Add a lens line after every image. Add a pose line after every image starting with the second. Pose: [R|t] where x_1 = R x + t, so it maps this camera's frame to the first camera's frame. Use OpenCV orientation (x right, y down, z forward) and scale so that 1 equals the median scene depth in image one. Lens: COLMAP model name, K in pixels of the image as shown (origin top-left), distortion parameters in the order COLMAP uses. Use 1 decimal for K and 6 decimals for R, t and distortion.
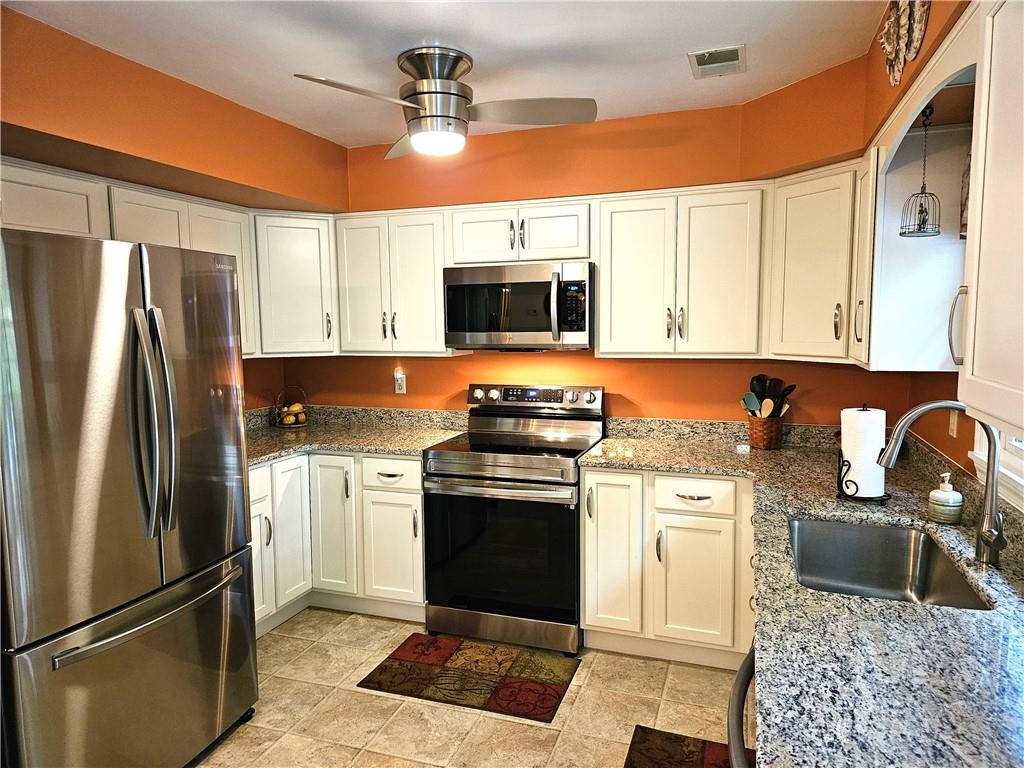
lens RADIAL K [[682.9, 0, 507.4], [0, 682.9, 389.3], [0, 0, 1]] dist [0.084353, -0.075076]
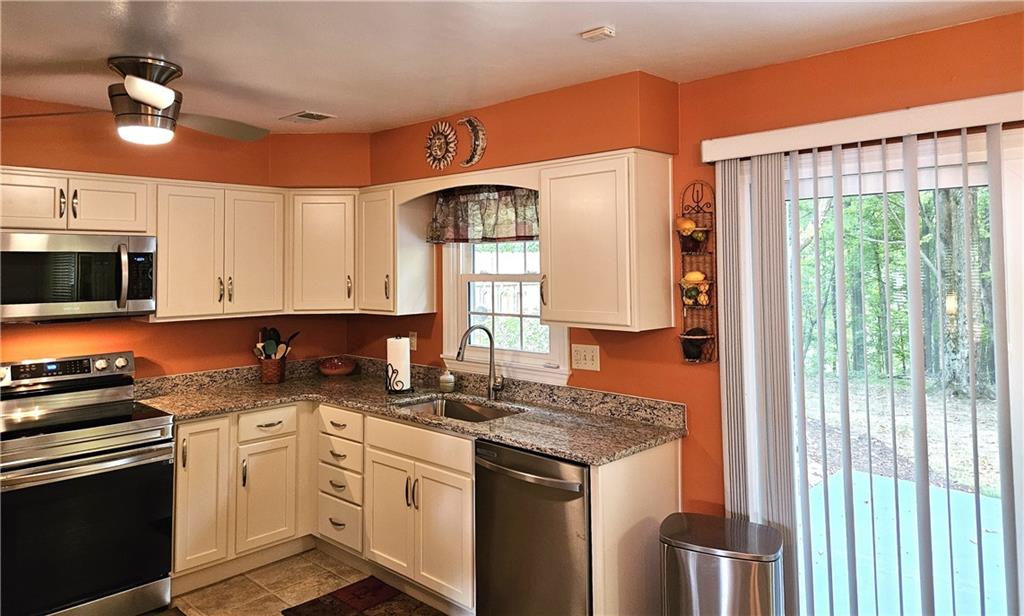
lens RADIAL K [[675.7, 0, 508.7], [0, 675.7, 234.4], [0, 0, 1]] dist [0.036730, -0.004636]
pose [[0.420418, 0.052990, 0.905782, -0.664272], [0.096986, 0.989949, -0.102930, -0.019305], [-0.902132, 0.131121, 0.411053, 0.025285]]
